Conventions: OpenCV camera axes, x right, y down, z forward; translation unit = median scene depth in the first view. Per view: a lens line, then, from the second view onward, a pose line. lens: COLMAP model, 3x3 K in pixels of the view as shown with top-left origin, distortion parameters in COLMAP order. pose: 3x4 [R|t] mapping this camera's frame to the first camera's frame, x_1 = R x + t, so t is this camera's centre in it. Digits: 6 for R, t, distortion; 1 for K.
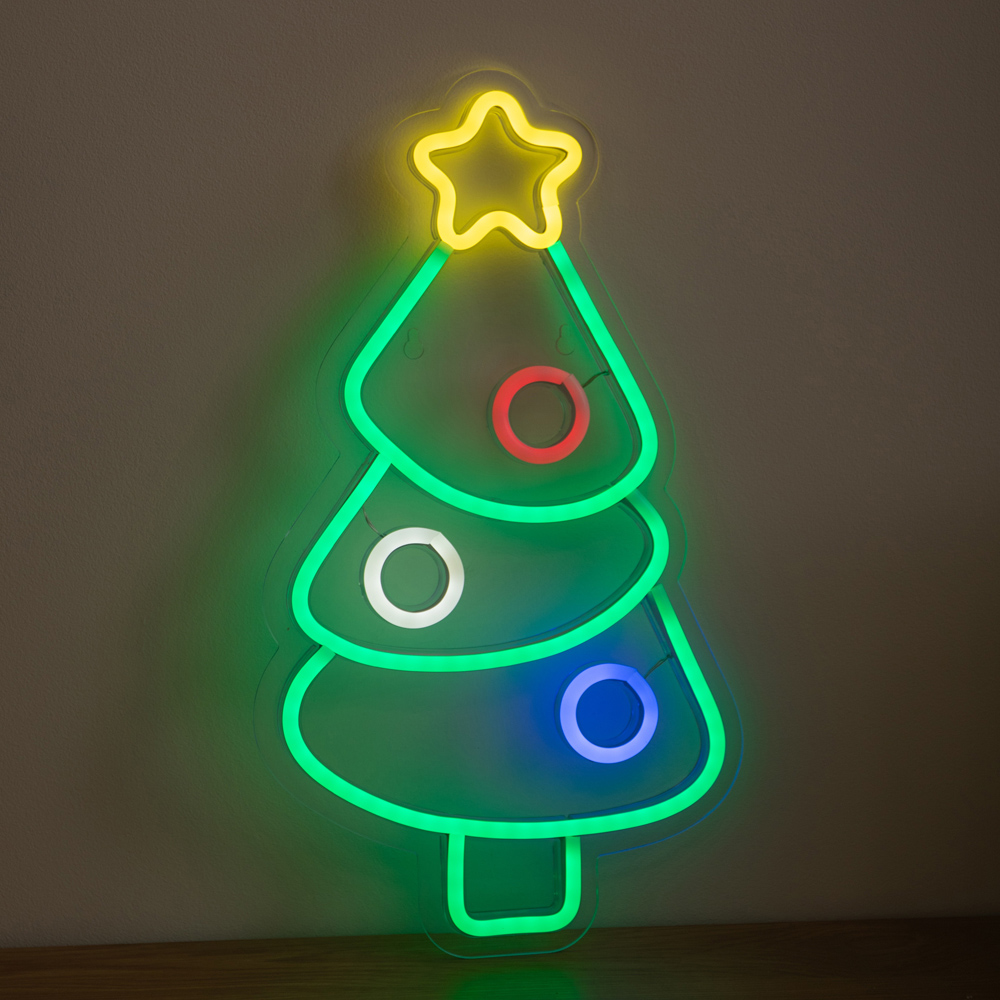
lens RADIAL K [[2000.2, 0, 512.2], [0, 2000.2, 449.6], [0, 0, 1]] dist [0.021943, 0.000000]
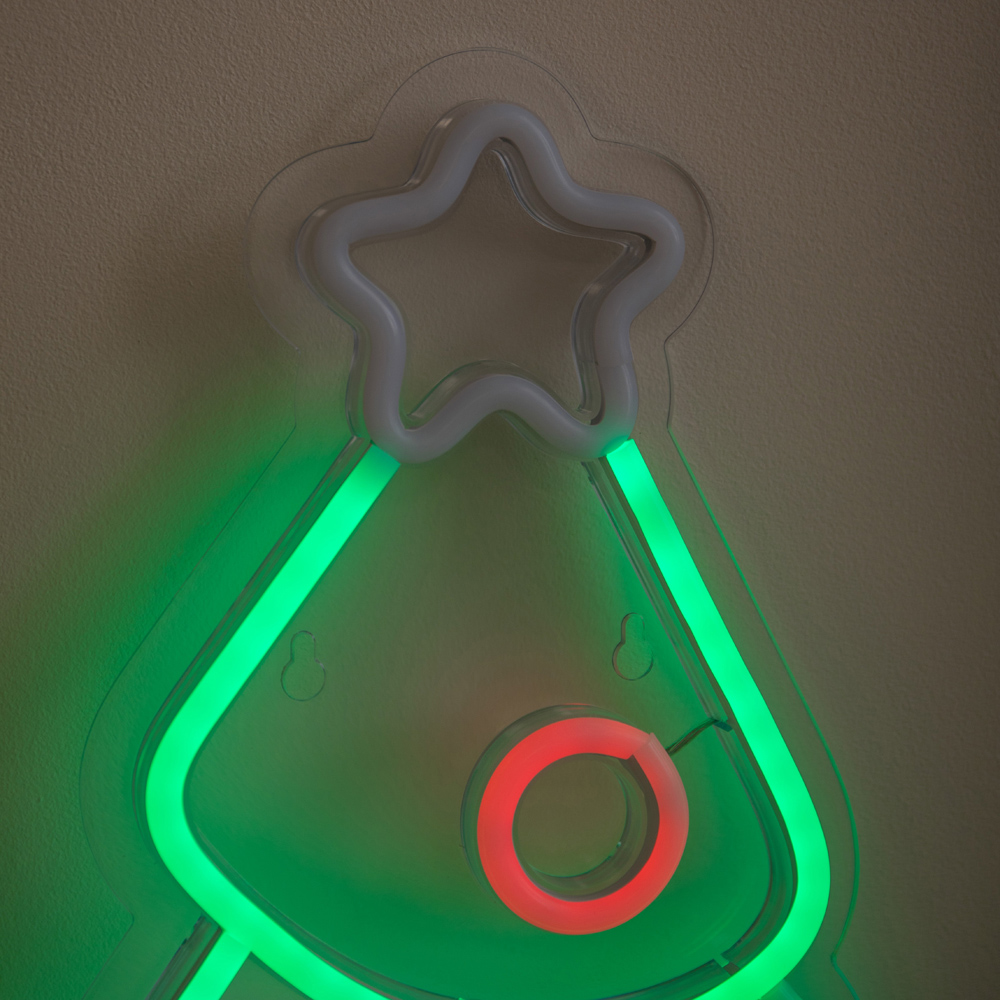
lens RADIAL K [[2216.1, 0, 500.5], [0, 2216.1, 498.7], [0, 0, 1]] dist [-0.061301, 0.000000]
pose [[0.997805, 0.018849, 0.063475, -0.037525], [-0.024013, 0.996376, 0.081602, -0.131952], [-0.061707, -0.082947, 0.994642, 0.510257]]
